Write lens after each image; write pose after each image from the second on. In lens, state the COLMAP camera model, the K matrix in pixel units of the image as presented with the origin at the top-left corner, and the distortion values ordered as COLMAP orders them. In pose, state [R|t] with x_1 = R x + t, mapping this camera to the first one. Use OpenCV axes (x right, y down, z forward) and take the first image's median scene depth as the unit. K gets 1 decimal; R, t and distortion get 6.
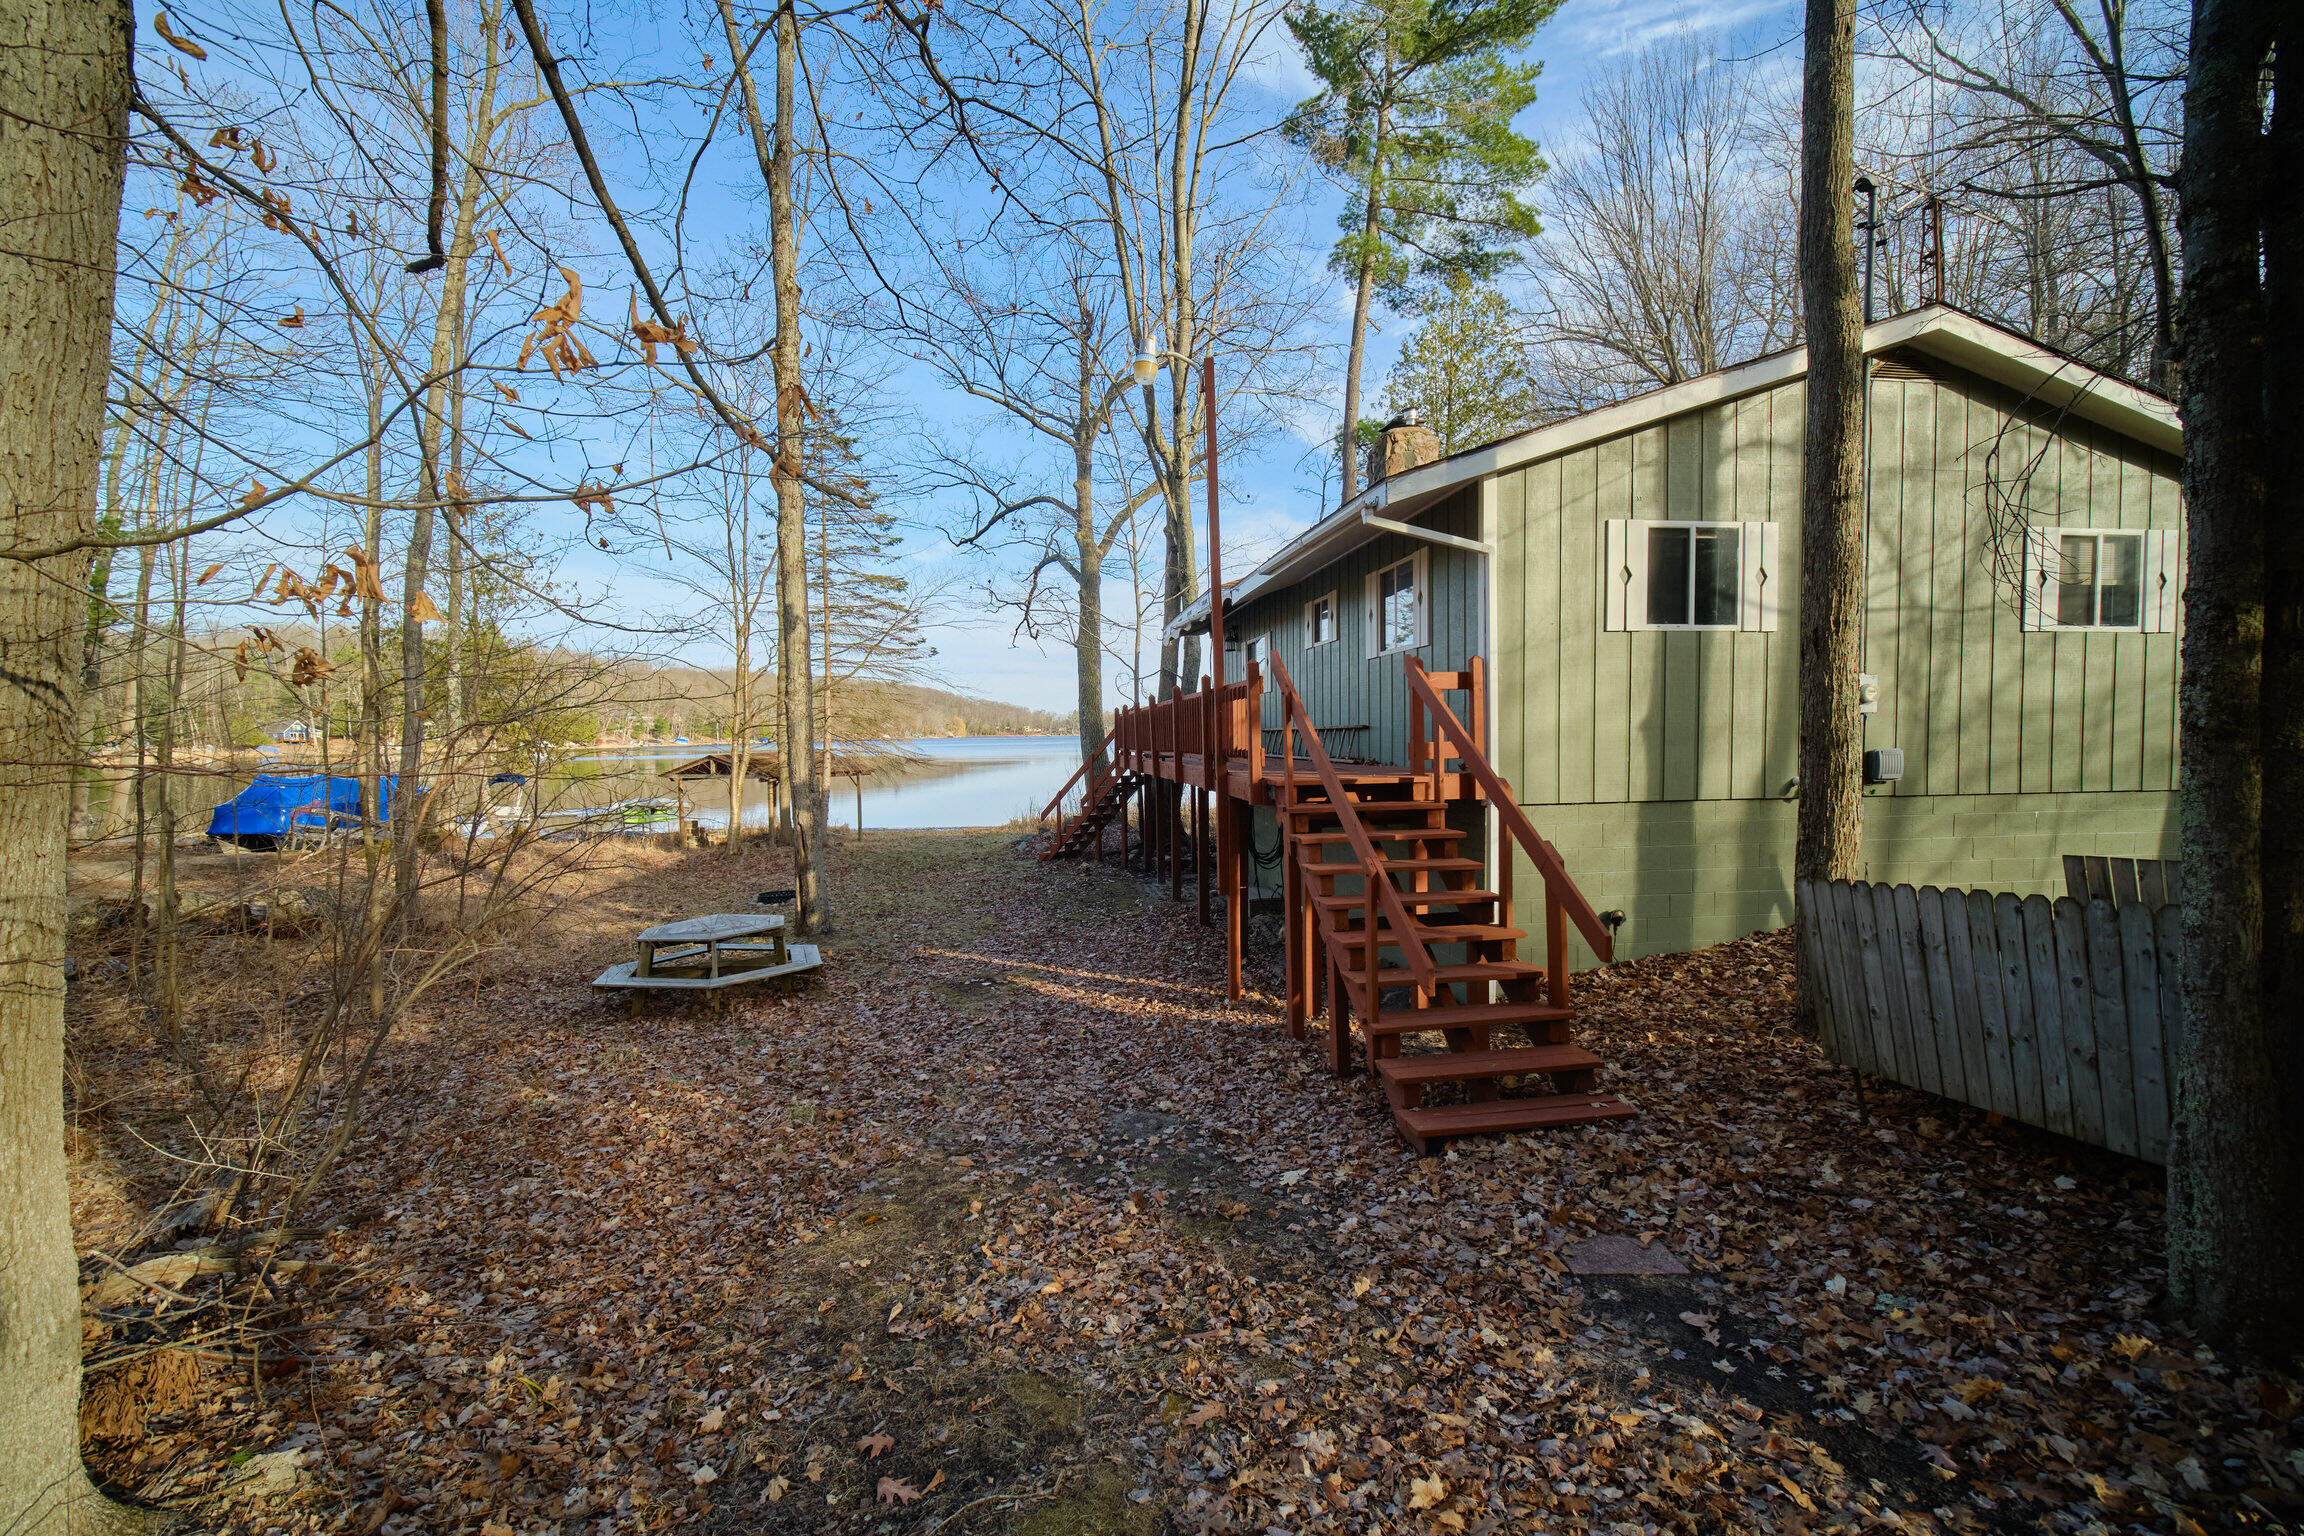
lens RADIAL K [[926.4, 0, 1087.3], [0, 926.4, 853.7], [0, 0, 1]] dist [0.000351, -0.001481]
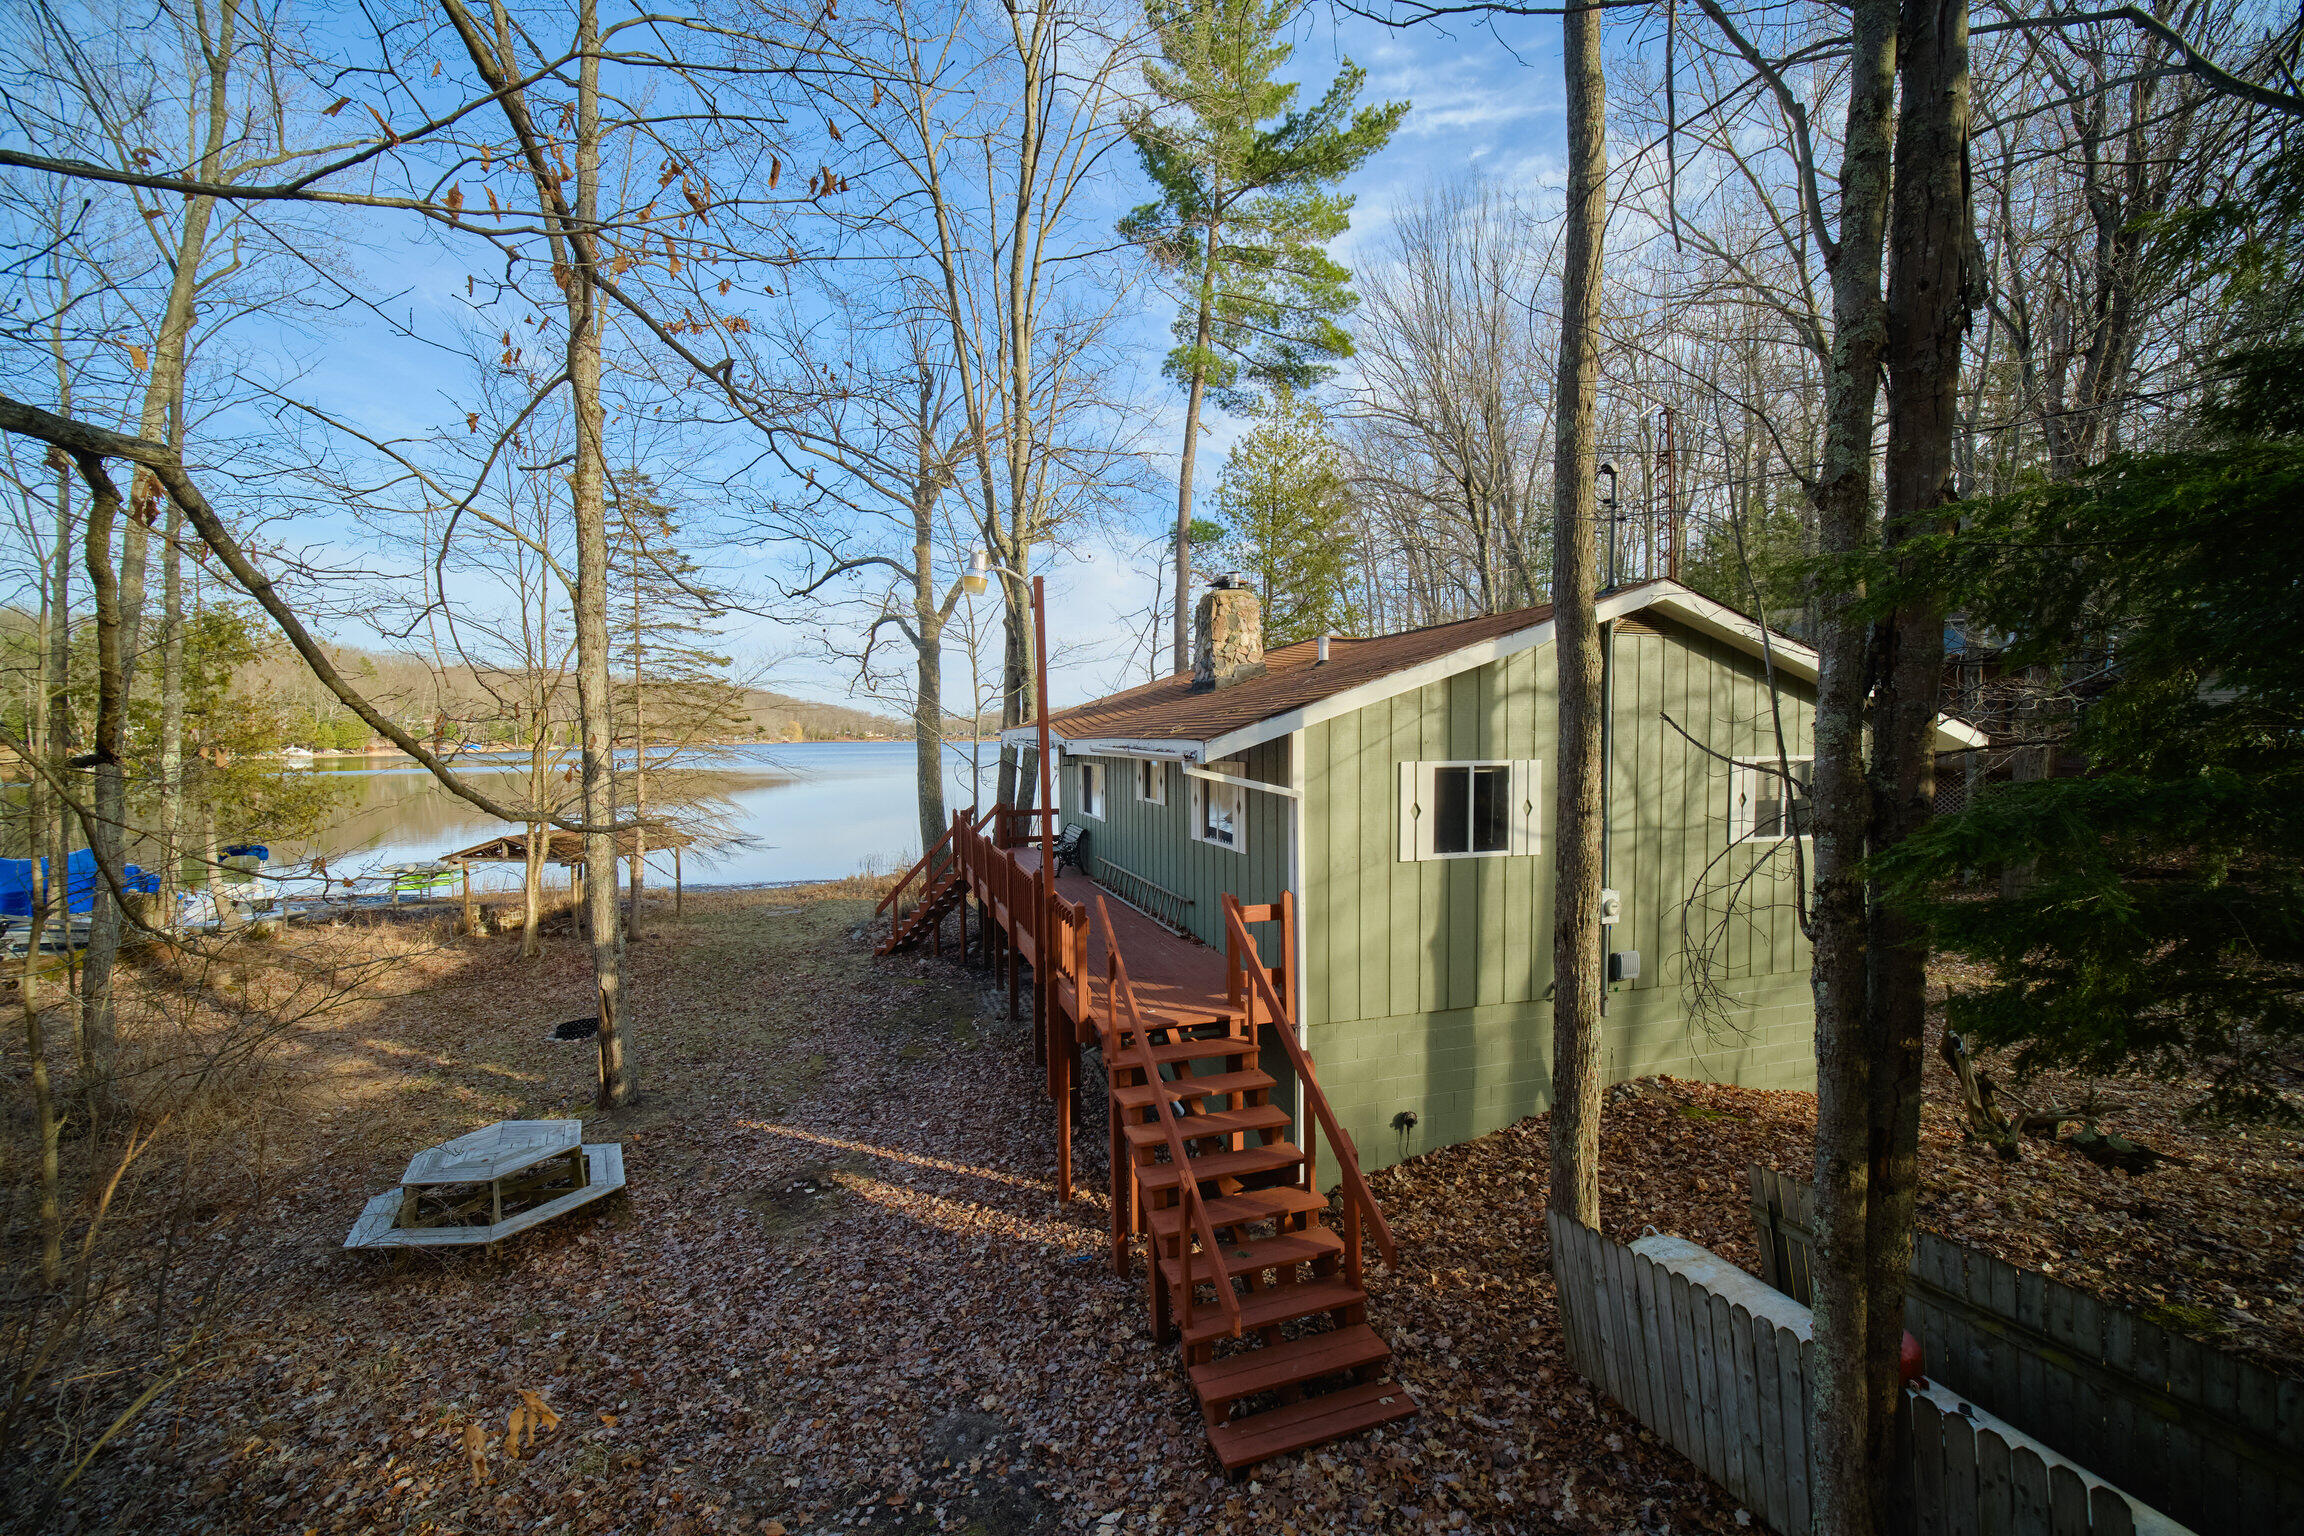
lens RADIAL K [[926.4, 0, 1118.9], [0, 926.4, 757.0], [0, 0, 1]] dist [0.000351, -0.001481]
pose [[0.981893, -0.000976, 0.189436, 0.027308], [0.001721, 0.999991, -0.003768, -0.347016], [-0.189431, 0.004026, 0.981886, -0.009454]]
